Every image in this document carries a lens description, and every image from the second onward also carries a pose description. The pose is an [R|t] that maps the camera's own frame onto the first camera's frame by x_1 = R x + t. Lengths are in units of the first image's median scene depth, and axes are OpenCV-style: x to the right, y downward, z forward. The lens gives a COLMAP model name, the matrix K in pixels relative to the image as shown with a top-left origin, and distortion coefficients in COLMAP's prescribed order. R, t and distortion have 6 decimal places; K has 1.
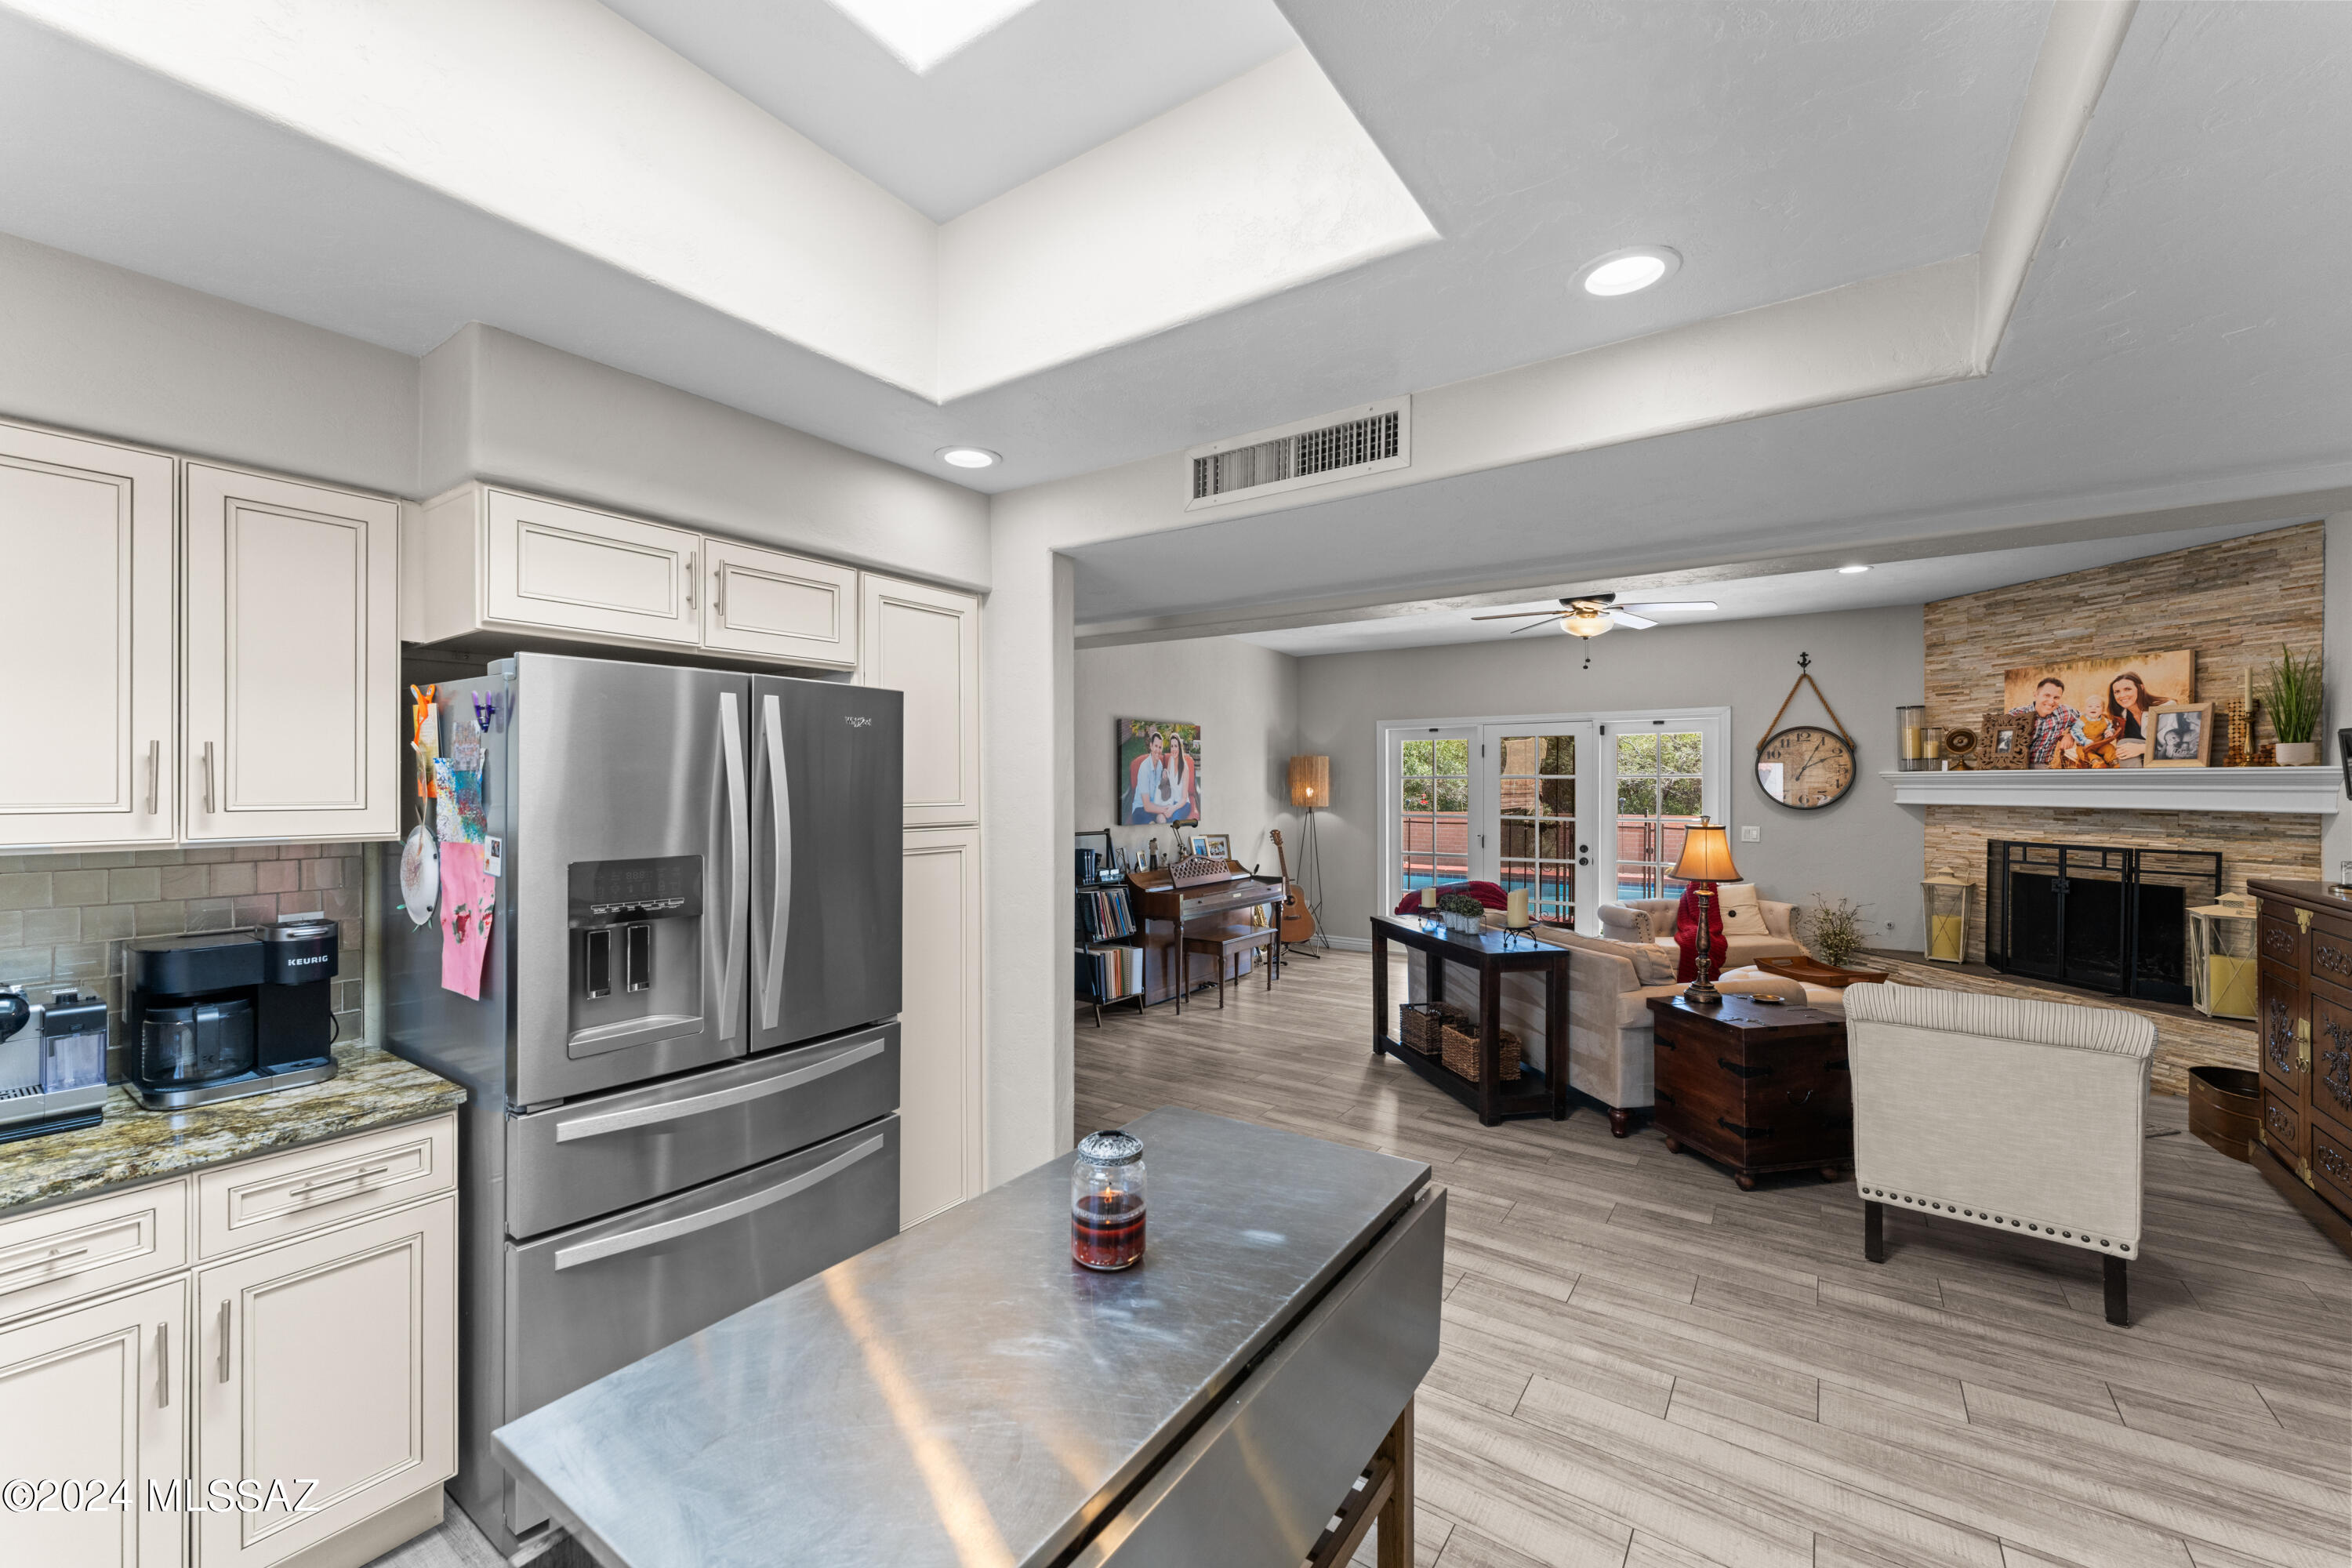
lens RADIAL K [[939.1, 0, 1179.4], [0, 939.1, 785.8], [0, 0, 1]] dist [0.000475, 0.000569]
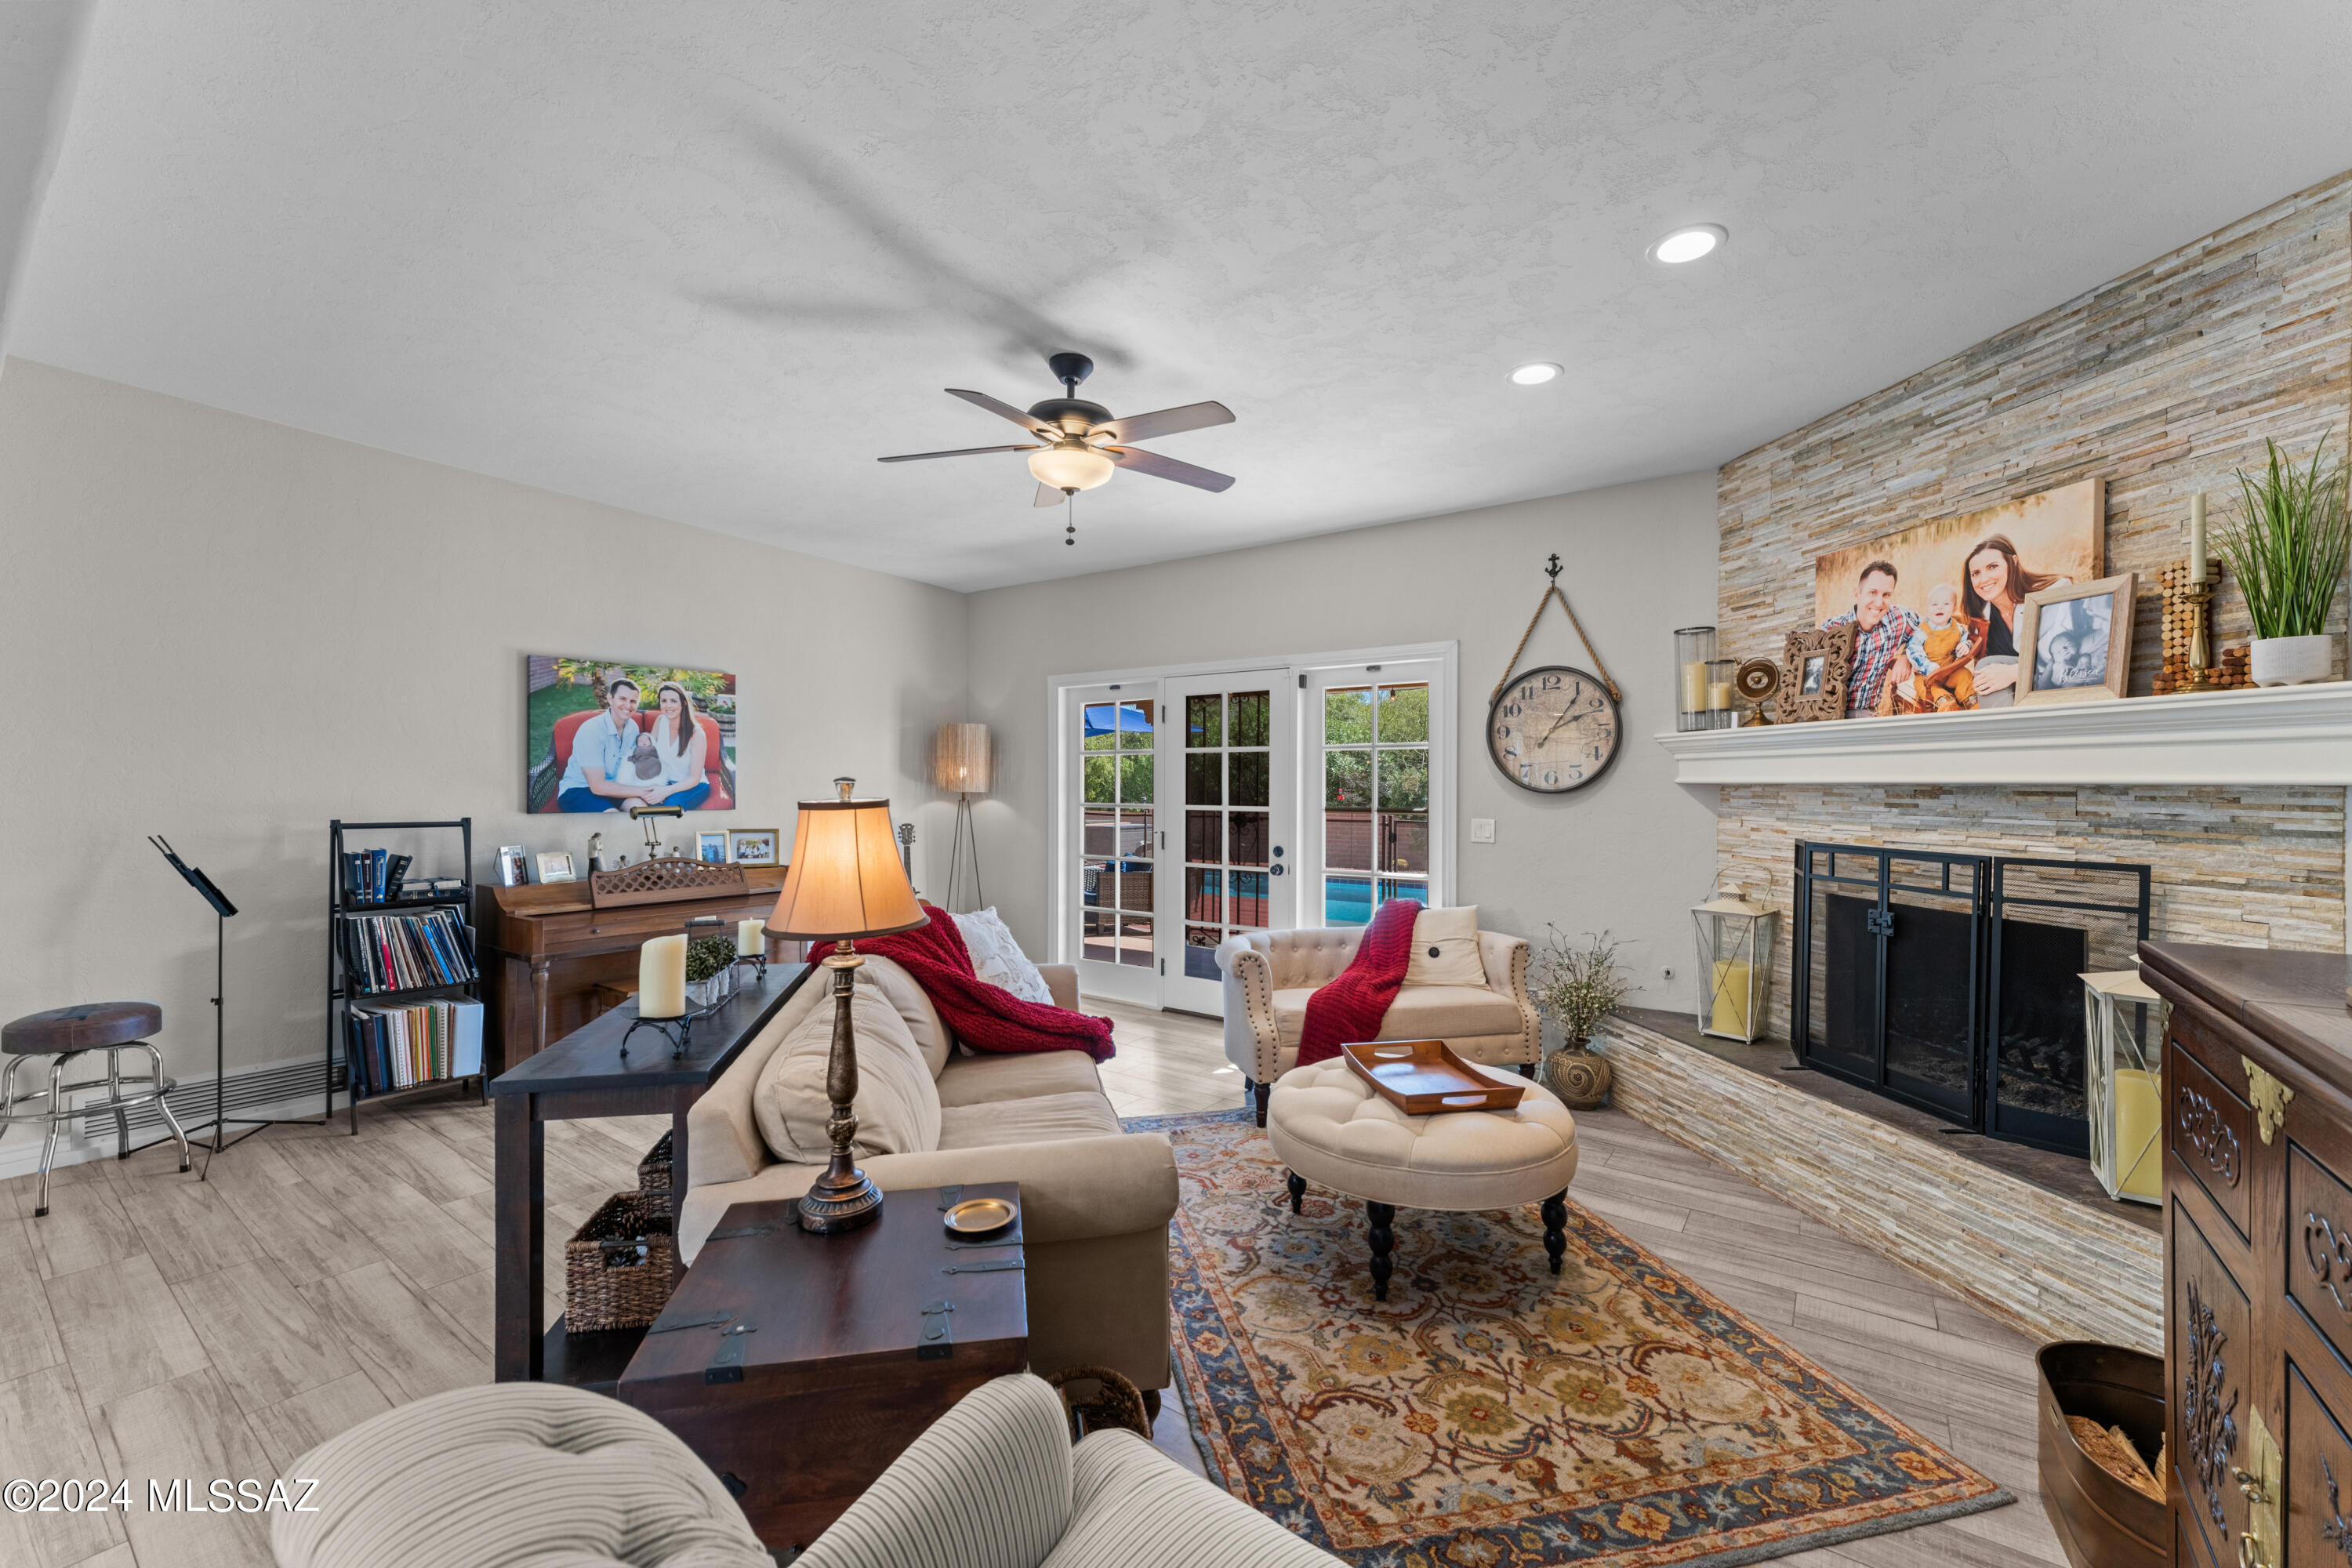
lens RADIAL K [[939.1, 0, 1184.4], [0, 939.1, 785.0], [0, 0, 1]] dist [0.000475, 0.000569]
pose [[0.999870, 0.003062, -0.015817, 0.491780], [-0.003067, 0.999995, -0.000260, 0.024054], [0.015816, 0.000308, 0.999875, 0.399358]]
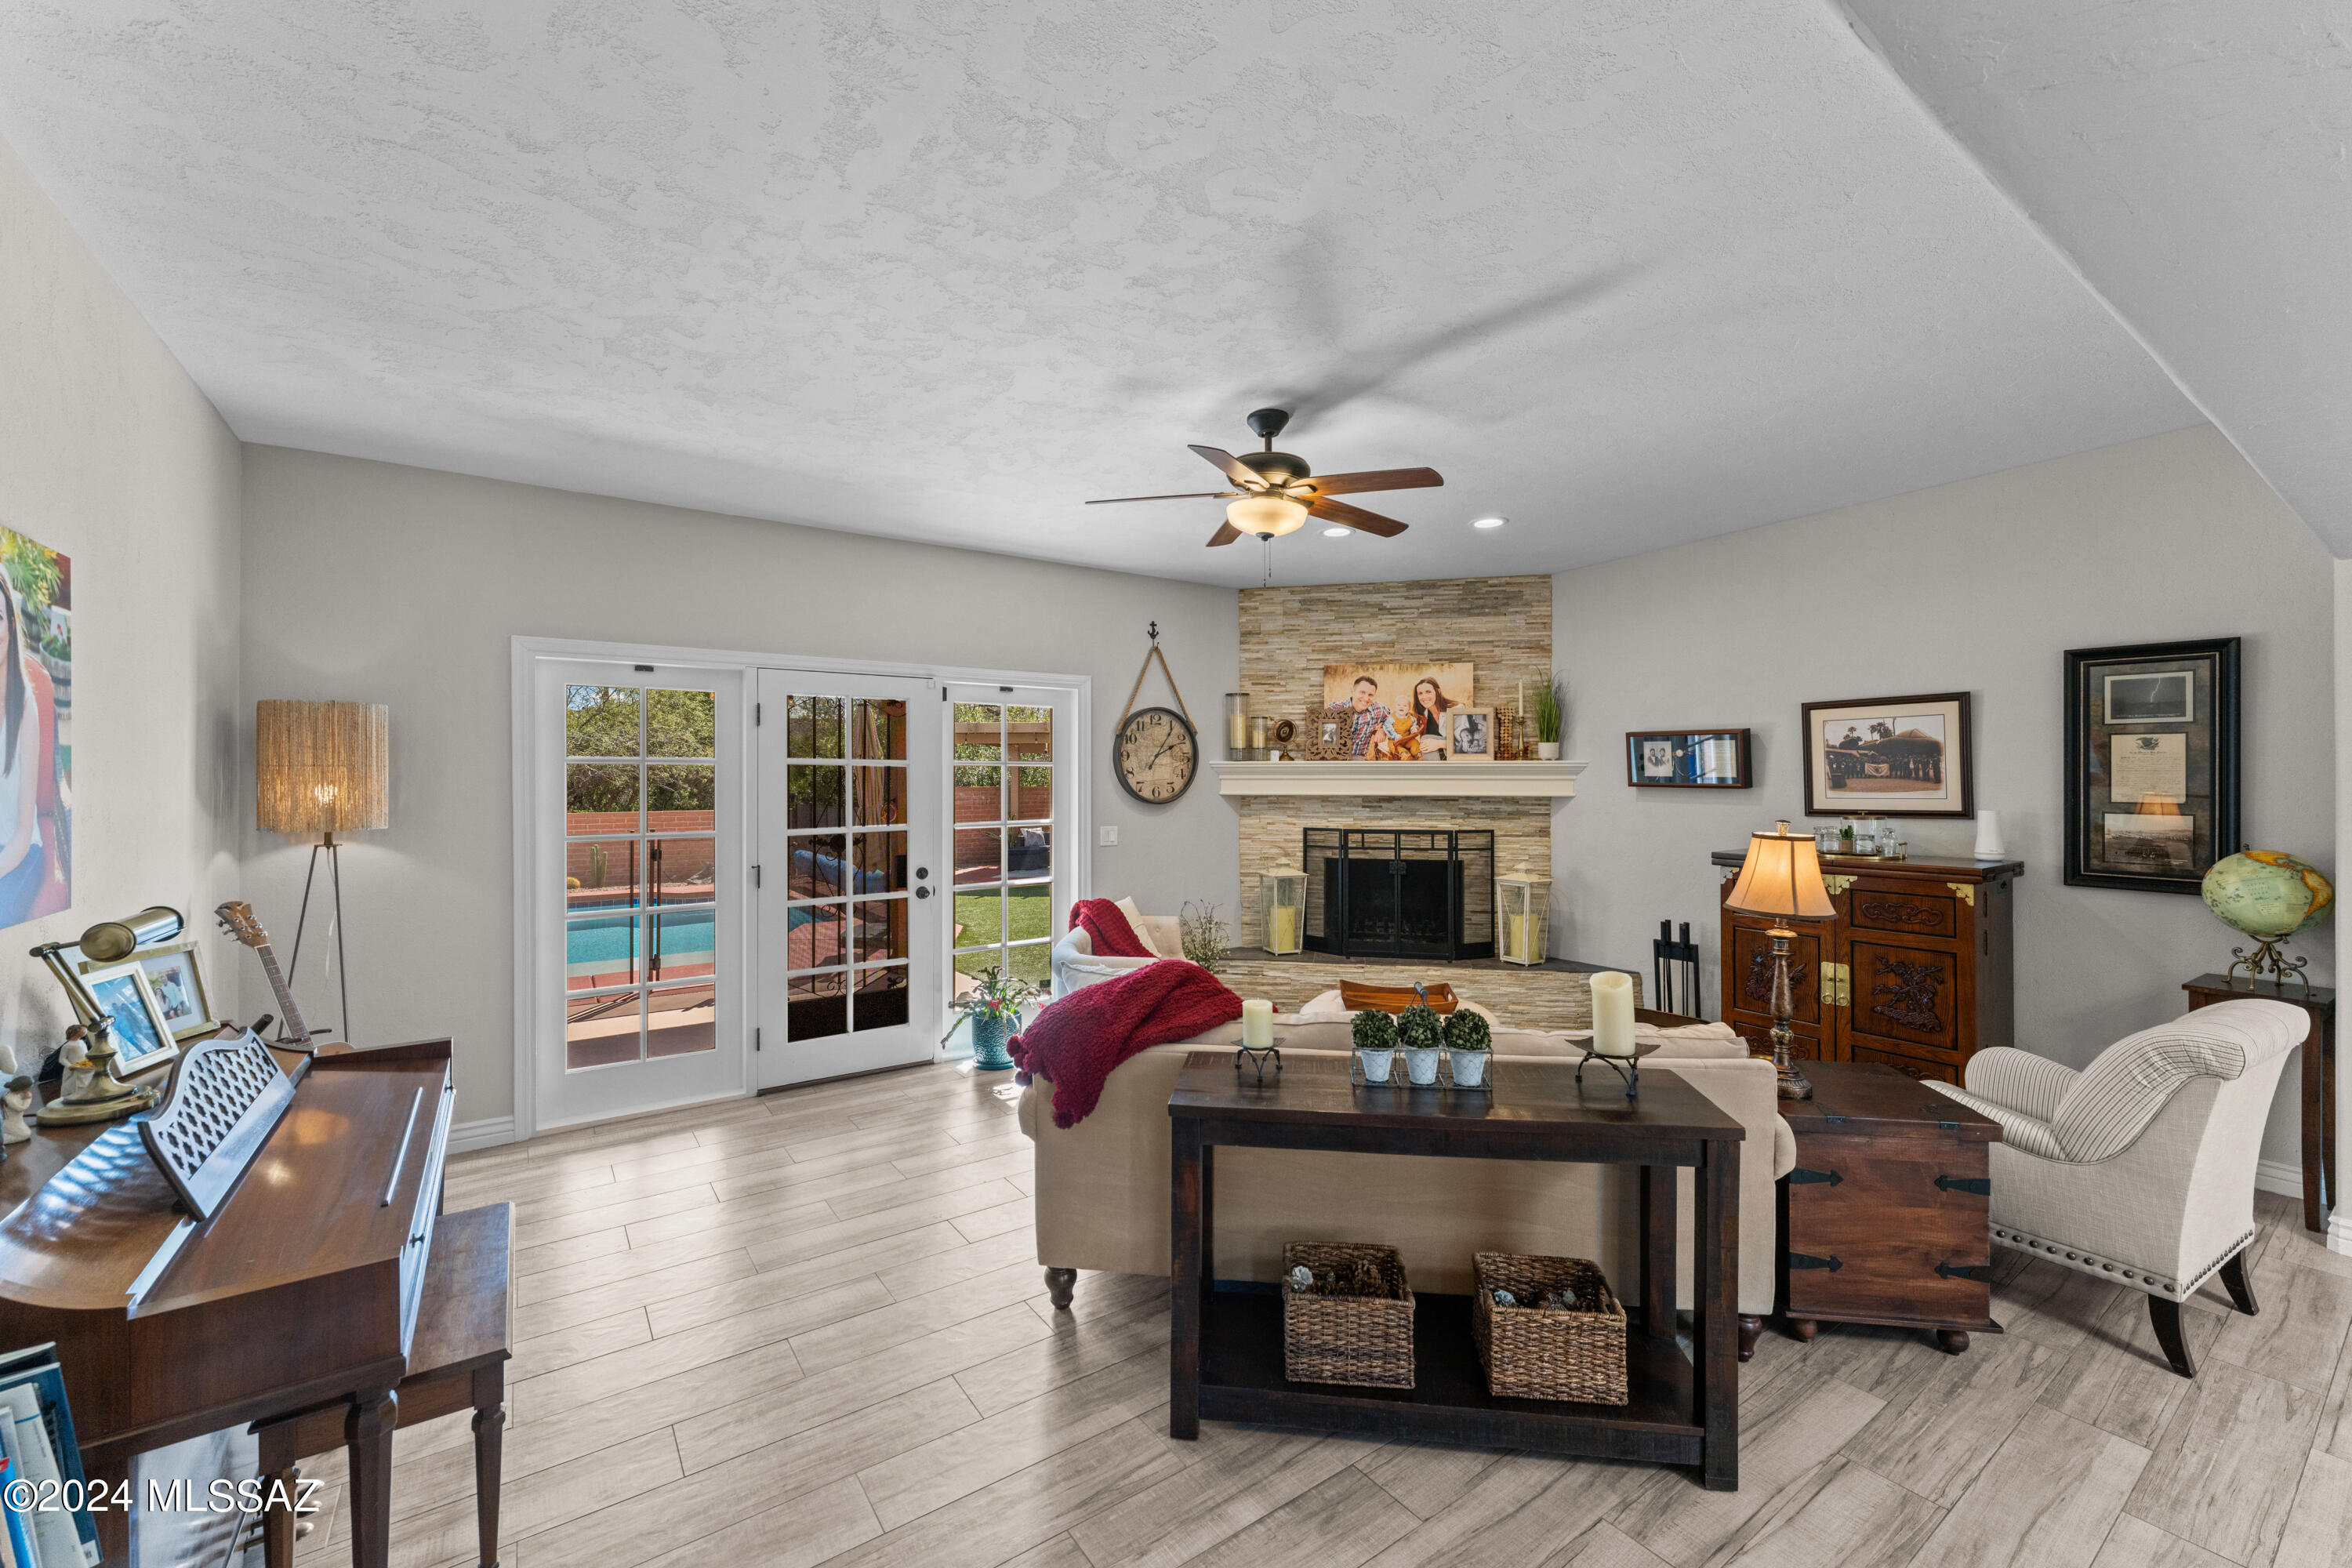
lens RADIAL K [[939.1, 0, 1171.1], [0, 939.1, 773.6], [0, 0, 1]] dist [0.000475, 0.000569]
pose [[0.347920, 0.001506, 0.937523, -0.161074], [0.001484, 0.999997, -0.002157, -0.000728], [-0.937523, 0.002142, 0.347917, 0.807569]]
